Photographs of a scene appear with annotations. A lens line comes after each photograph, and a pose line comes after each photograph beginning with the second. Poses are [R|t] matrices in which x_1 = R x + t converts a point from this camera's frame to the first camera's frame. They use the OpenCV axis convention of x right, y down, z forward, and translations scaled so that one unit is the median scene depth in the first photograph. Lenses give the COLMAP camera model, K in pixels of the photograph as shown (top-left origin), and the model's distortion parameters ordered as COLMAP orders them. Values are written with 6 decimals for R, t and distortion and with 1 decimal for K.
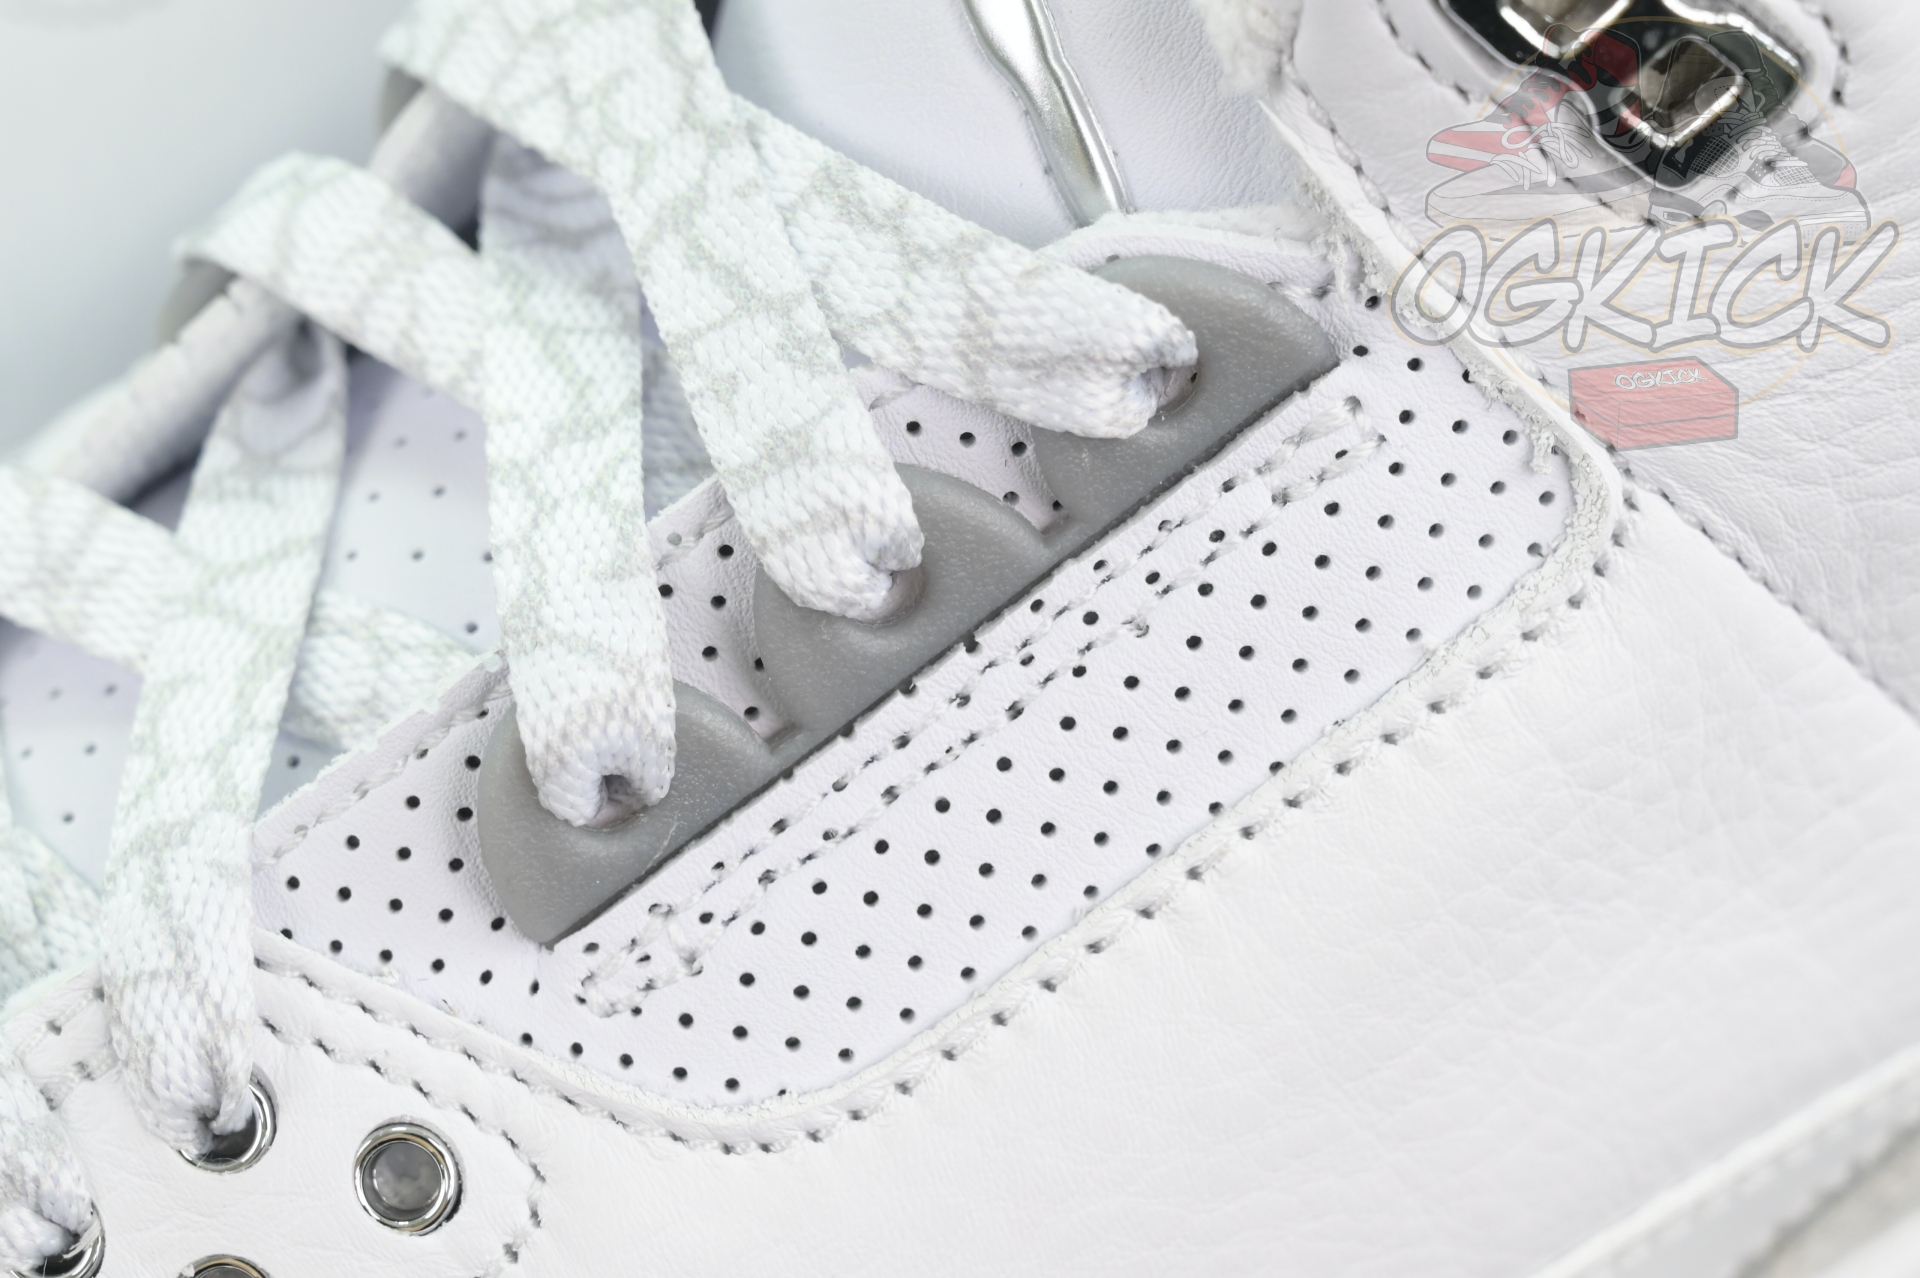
lens RADIAL K [[5170.2, 0, 956.8], [0, 5170.2, 715.0], [0, 0, 1]] dist [0.024313, 0.000000]
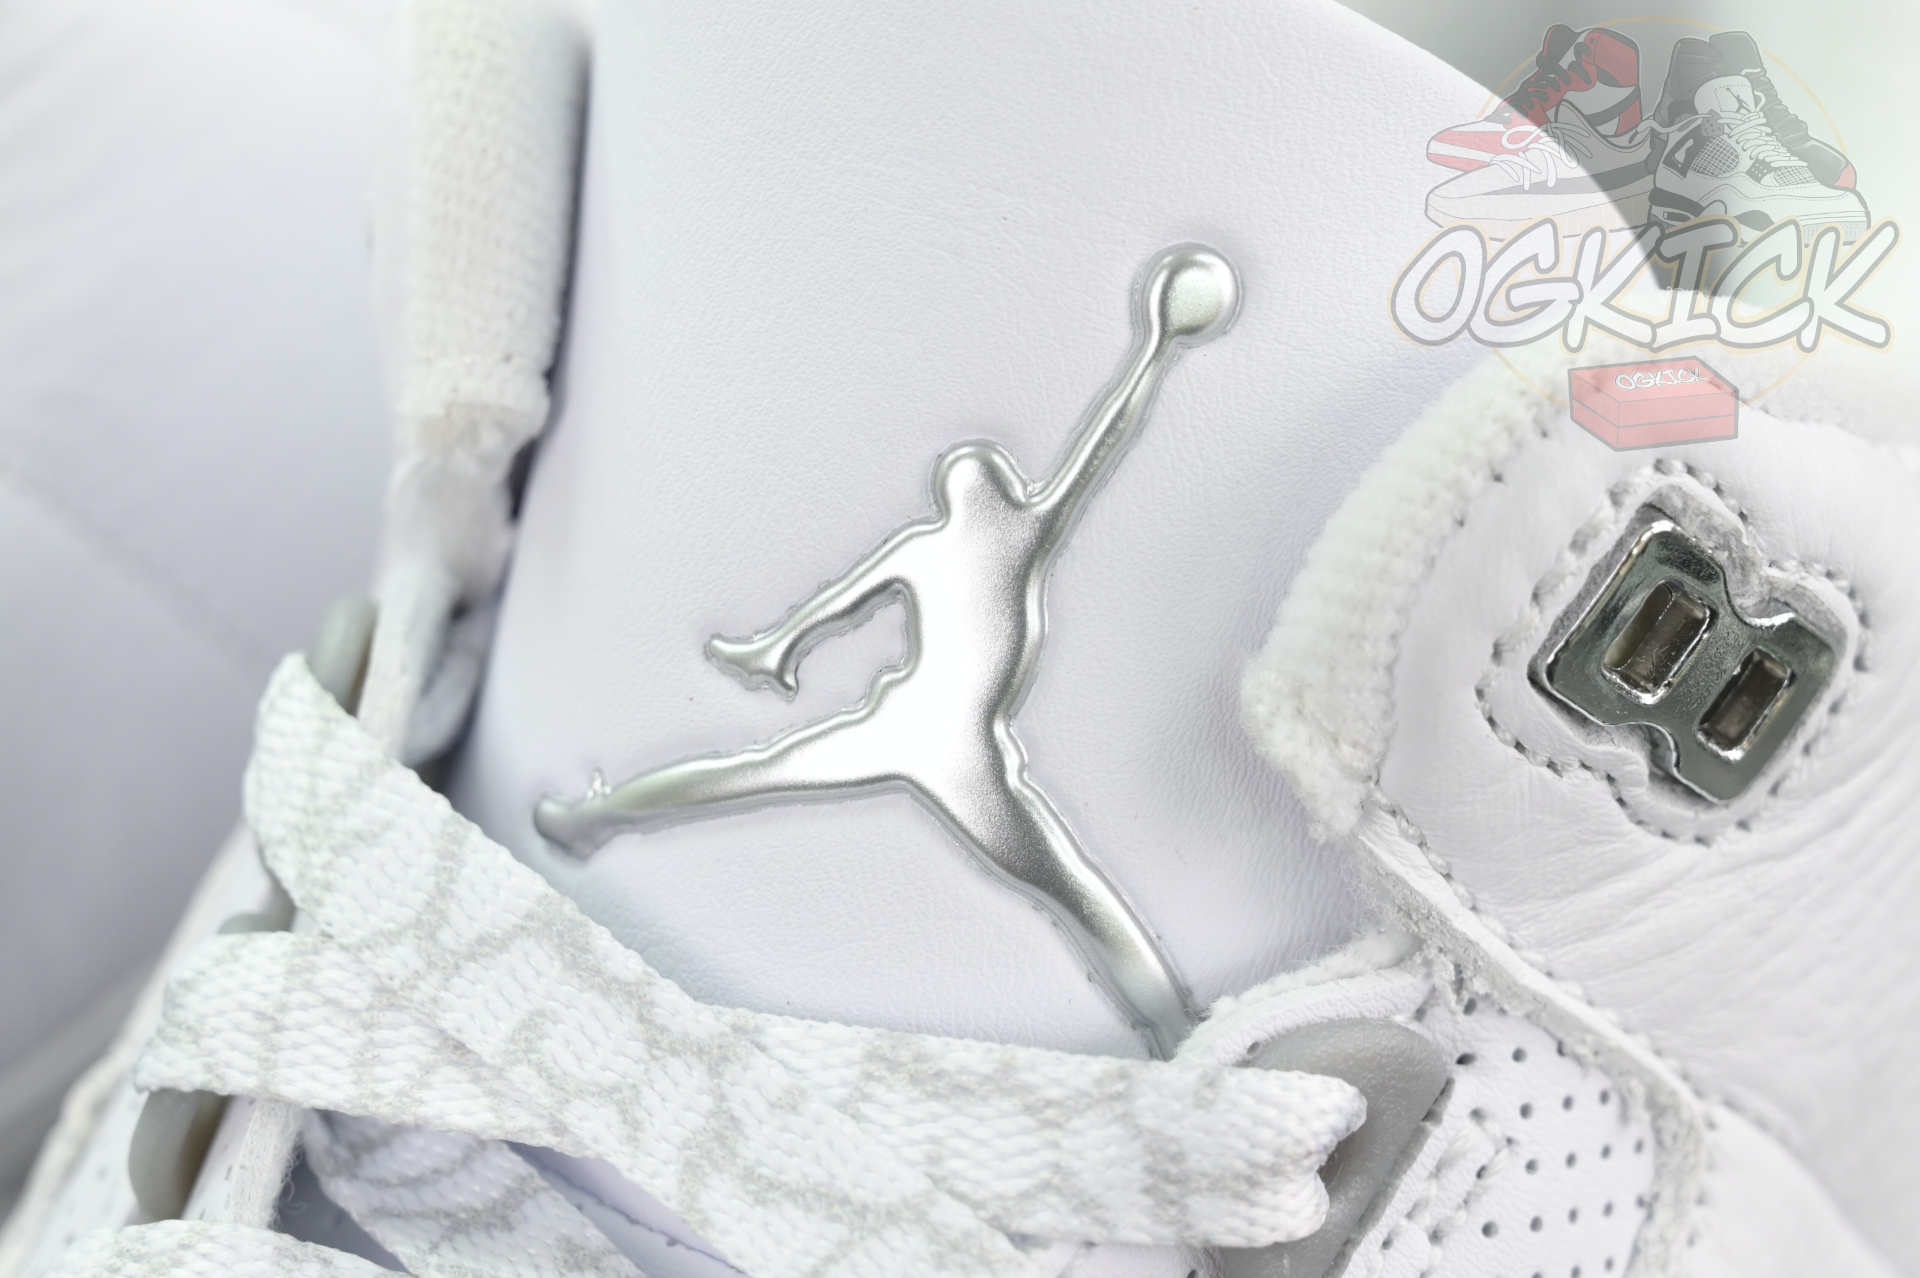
lens RADIAL K [[5170.2, 0, 1023.1], [0, 5170.2, 657.3], [0, 0, 1]] dist [0.024313, 0.000000]
pose [[0.833884, -0.270579, 0.481066, -0.420174], [0.313547, 0.949526, -0.009437, -0.156141], [-0.454231, 0.158706, 0.876634, 0.205182]]
